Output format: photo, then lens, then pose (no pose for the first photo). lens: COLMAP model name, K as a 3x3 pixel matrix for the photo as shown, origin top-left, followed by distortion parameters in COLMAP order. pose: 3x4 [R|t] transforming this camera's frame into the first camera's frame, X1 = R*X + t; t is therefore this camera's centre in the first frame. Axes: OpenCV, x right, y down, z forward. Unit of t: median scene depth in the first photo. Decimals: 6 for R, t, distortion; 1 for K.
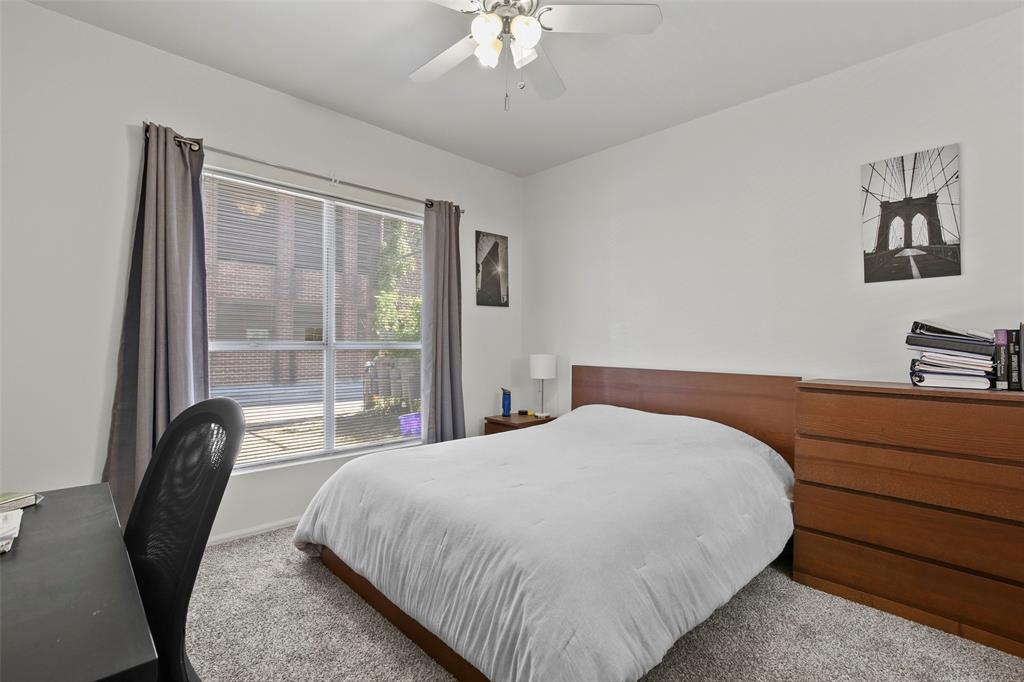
lens RADIAL K [[471.0, 0, 511.1], [0, 471.0, 338.9], [0, 0, 1]] dist [-0.011869, 0.001368]
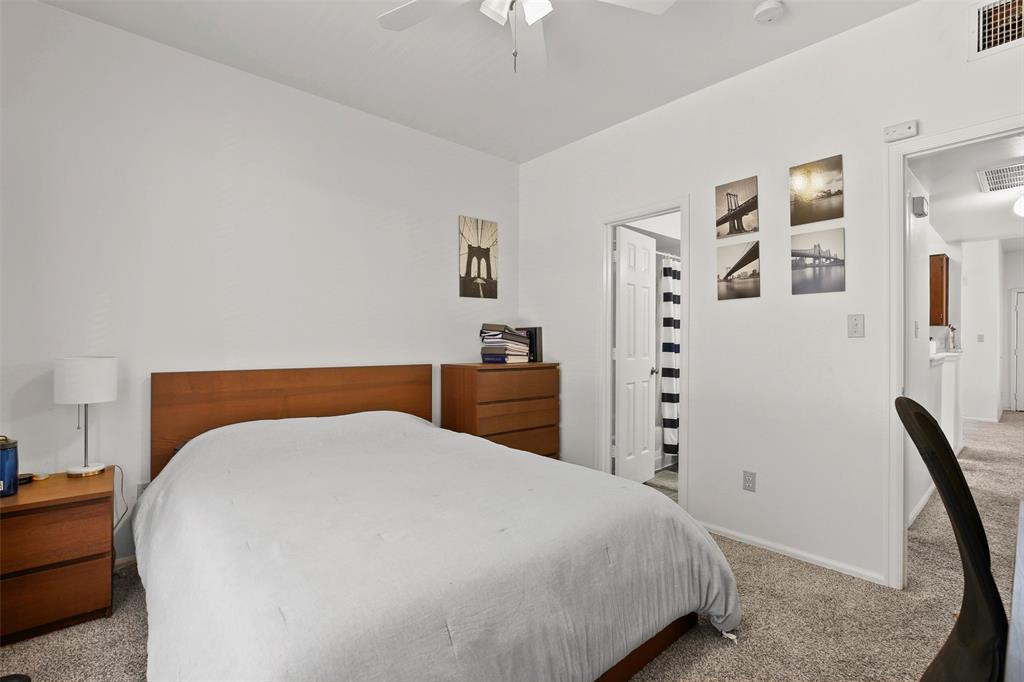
lens RADIAL K [[471.0, 0, 513.2], [0, 471.0, 341.7], [0, 0, 1]] dist [-0.011869, 0.001368]
pose [[0.042100, -0.008136, 0.999080, -0.747064], [-0.011392, 0.999898, 0.008622, 0.006943], [-0.999048, -0.011745, 0.042003, 0.812884]]
